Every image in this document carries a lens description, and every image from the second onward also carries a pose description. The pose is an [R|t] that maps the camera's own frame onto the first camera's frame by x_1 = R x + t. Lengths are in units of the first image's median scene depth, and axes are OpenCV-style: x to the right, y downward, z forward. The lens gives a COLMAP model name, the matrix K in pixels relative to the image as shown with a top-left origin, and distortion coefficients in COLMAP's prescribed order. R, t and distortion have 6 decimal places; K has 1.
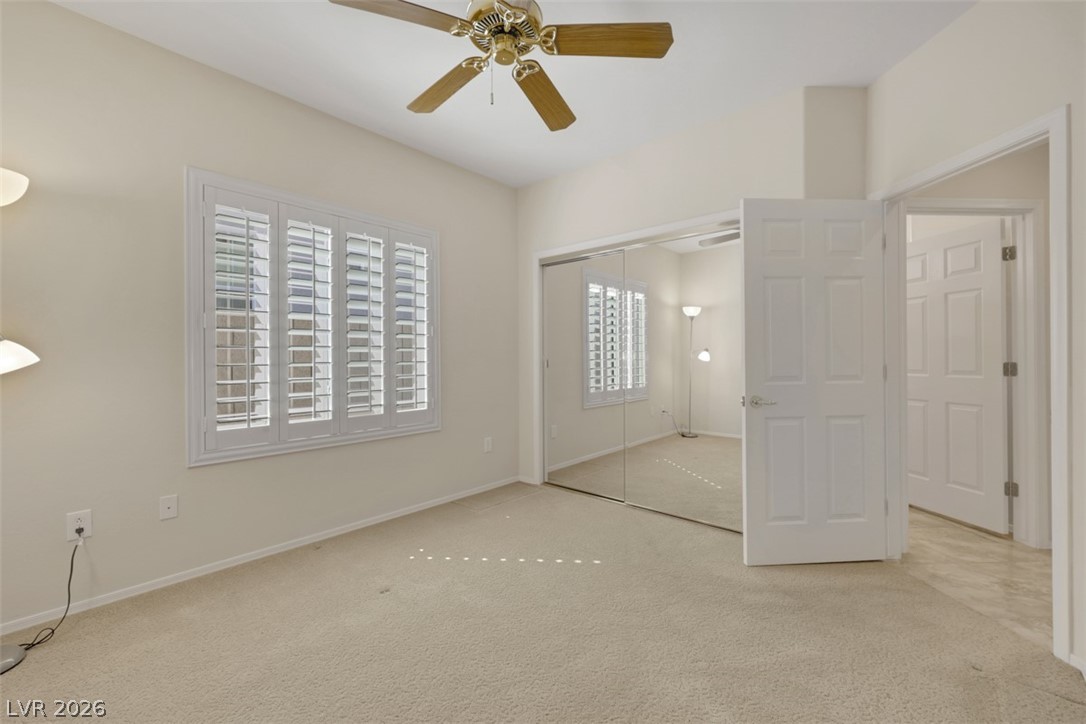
lens RADIAL K [[445.6, 0, 539.3], [0, 445.6, 360.9], [0, 0, 1]] dist [0.000083, 0.000211]
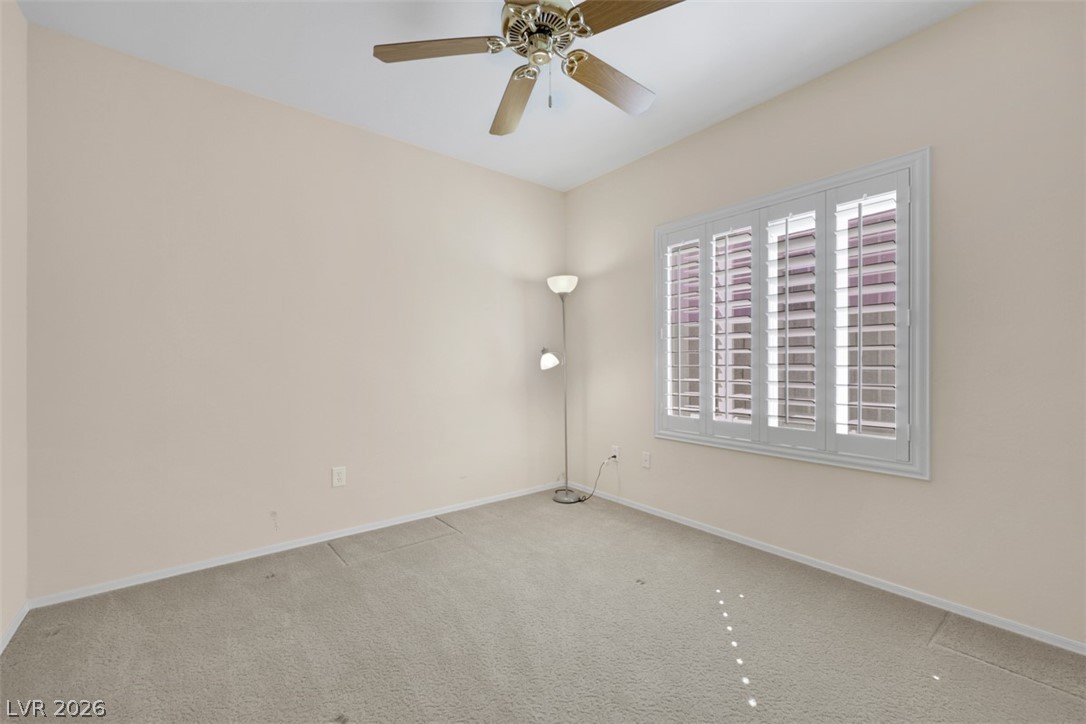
lens RADIAL K [[445.6, 0, 539.3], [0, 445.6, 360.9], [0, 0, 1]] dist [0.000083, 0.000211]
pose [[-0.178367, 0.013419, -0.983872, 0.621397], [0.005641, 0.999905, 0.012615, -0.023793], [0.983948, -0.003300, -0.178426, 0.797511]]
